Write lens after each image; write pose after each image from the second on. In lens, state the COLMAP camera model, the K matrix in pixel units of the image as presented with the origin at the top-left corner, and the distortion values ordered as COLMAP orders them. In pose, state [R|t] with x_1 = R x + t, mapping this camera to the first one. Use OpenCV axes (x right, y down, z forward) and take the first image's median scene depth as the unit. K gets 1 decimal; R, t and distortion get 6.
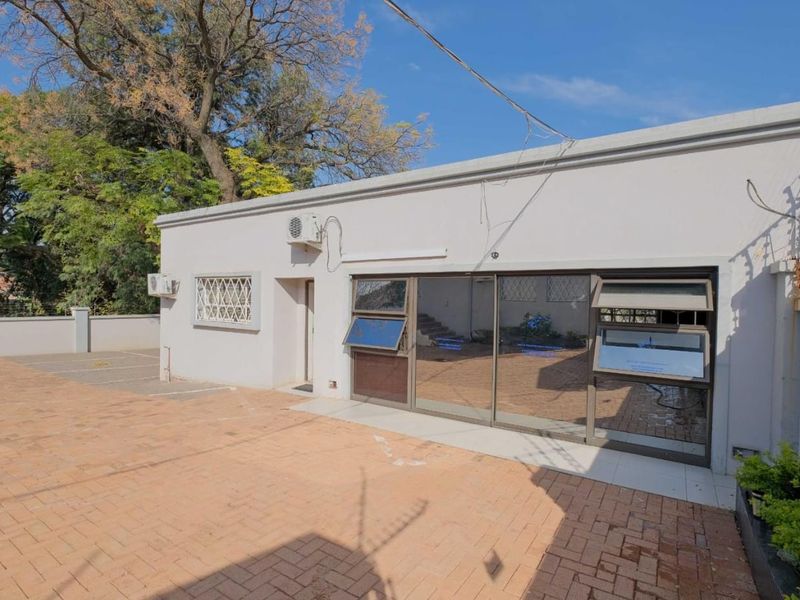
lens RADIAL K [[423.6, 0, 405.7], [0, 423.6, 301.7], [0, 0, 1]] dist [0.025345, 0.000112]
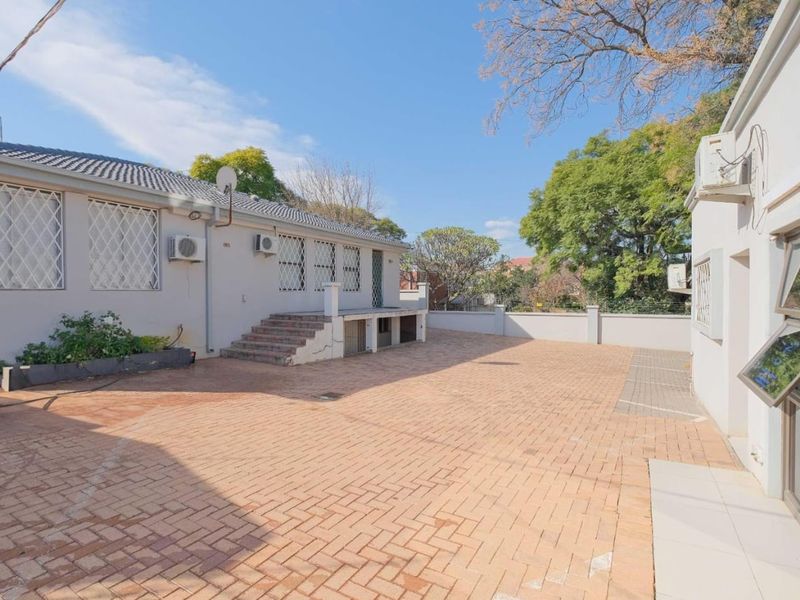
lens RADIAL K [[423.6, 0, 404.0], [0, 423.6, 298.6], [0, 0, 1]] dist [0.025345, 0.000112]
pose [[0.050872, -0.004325, -0.998696, 0.440033], [-0.002479, 0.999987, -0.004457, 0.008829], [0.998702, 0.002702, 0.050861, 0.727853]]
